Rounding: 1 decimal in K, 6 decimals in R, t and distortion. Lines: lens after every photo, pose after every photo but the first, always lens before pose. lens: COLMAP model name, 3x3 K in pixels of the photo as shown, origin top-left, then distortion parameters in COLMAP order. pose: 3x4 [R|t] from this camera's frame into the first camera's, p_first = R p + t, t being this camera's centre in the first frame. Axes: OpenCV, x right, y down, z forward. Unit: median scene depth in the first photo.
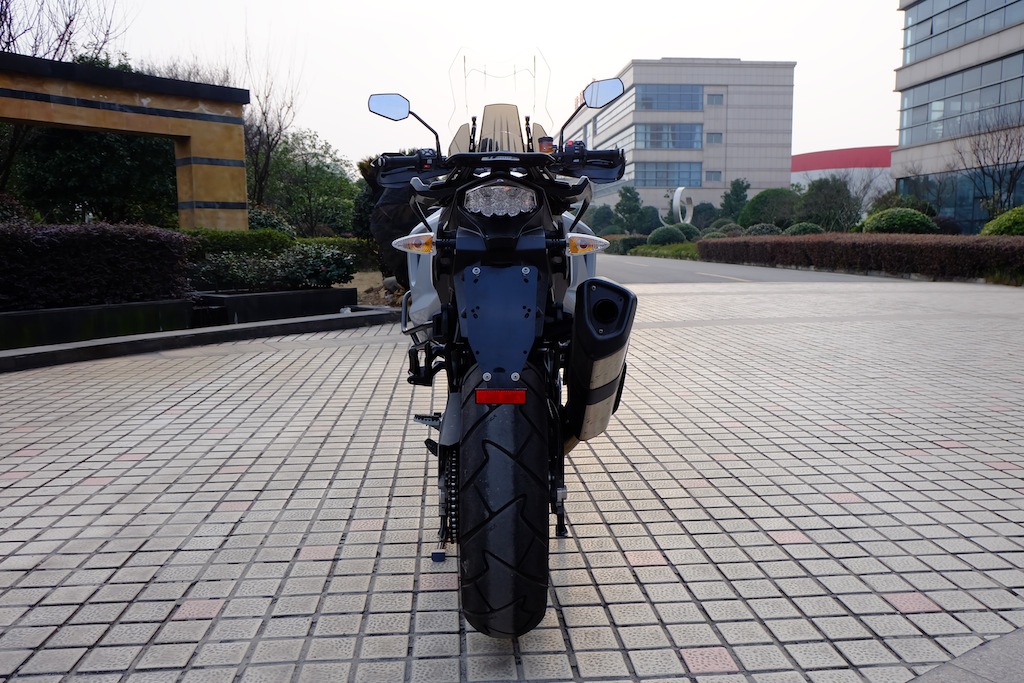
lens RADIAL K [[855.6, 0, 505.6], [0, 855.6, 337.9], [0, 0, 1]] dist [-0.012634, 0.036326]
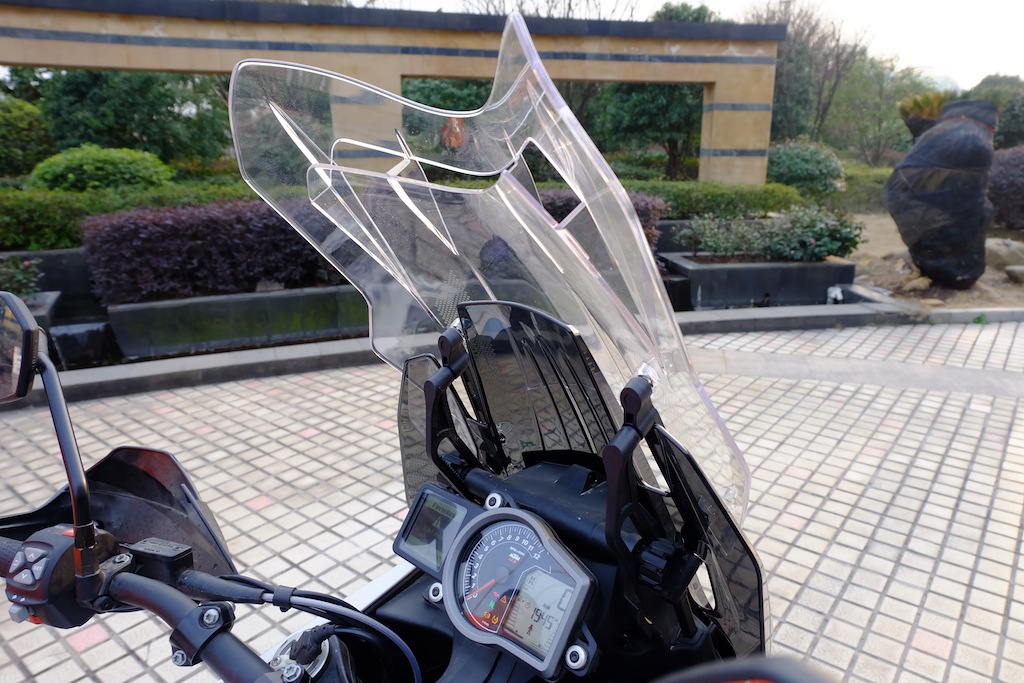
lens RADIAL K [[690.0, 0, 520.1], [0, 690.0, 335.2], [0, 0, 1]] dist [-0.044169, 0.035858]
pose [[0.738201, 0.186746, -0.648217, 0.028927], [-0.079273, 0.978275, 0.191556, -0.083103], [0.669907, -0.090021, 0.736968, 0.241859]]
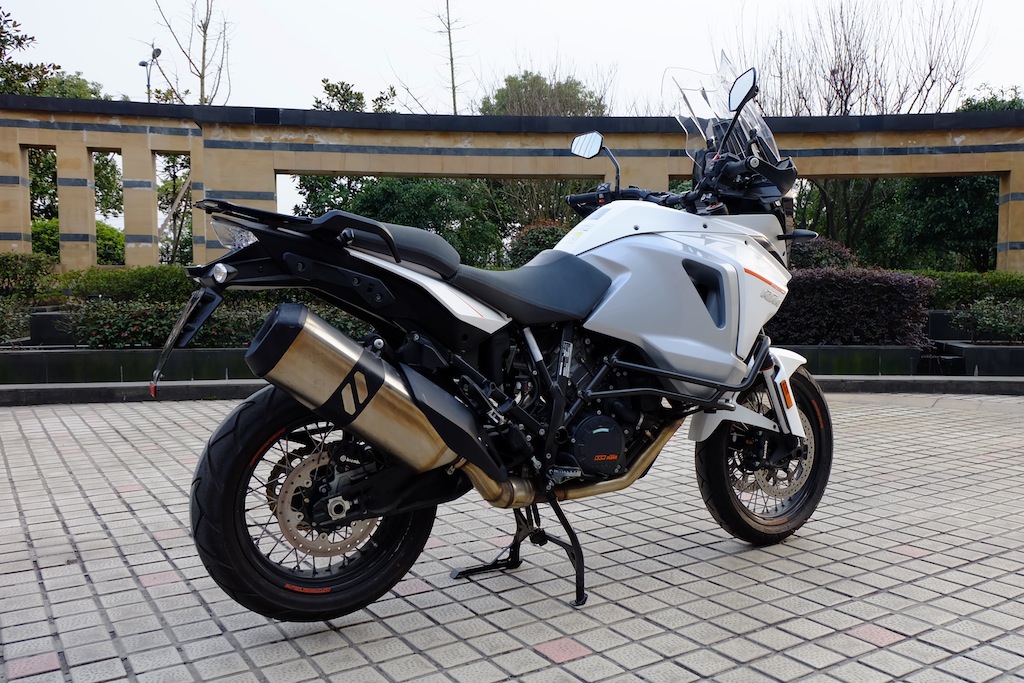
lens RADIAL K [[855.6, 0, 504.6], [0, 855.6, 348.3], [0, 0, 1]] dist [-0.012634, 0.036326]
pose [[0.472053, 0.066998, -0.879020, 0.185573], [-0.104728, 0.994309, 0.019544, -0.010299], [0.875327, 0.082832, 0.476383, 0.114102]]
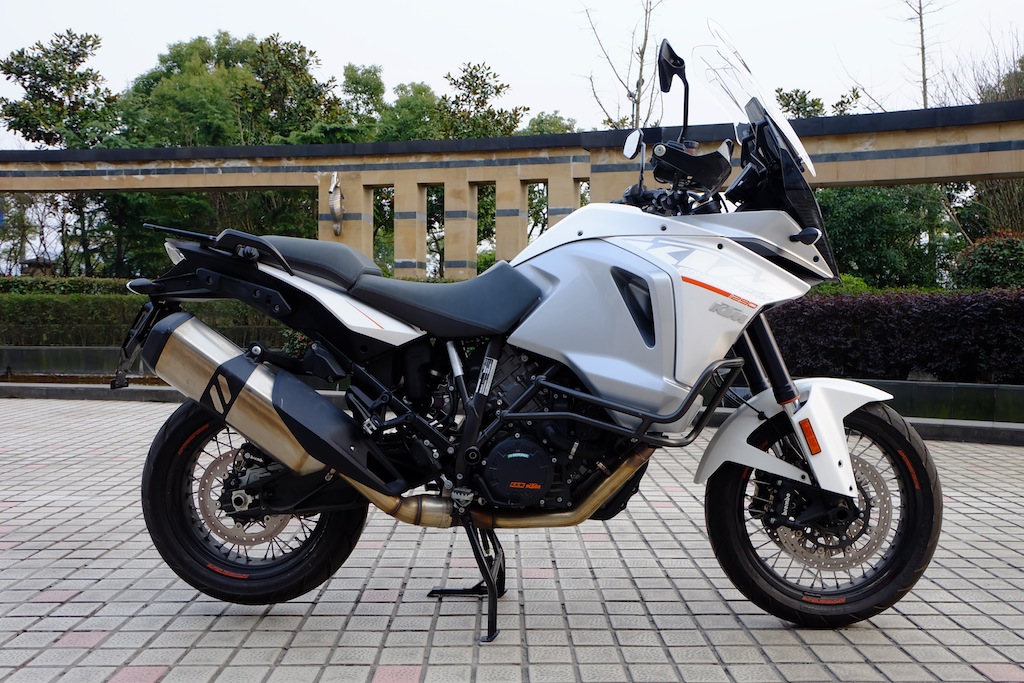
lens RADIAL K [[905.6, 0, 519.4], [0, 905.6, 351.5], [0, 0, 1]] dist [-0.018562, 0.032221]
pose [[-0.057058, 0.048210, -0.997206, 0.215085], [-0.121308, 0.991098, 0.054855, -0.022864], [0.990974, 0.124099, -0.050702, 0.243025]]
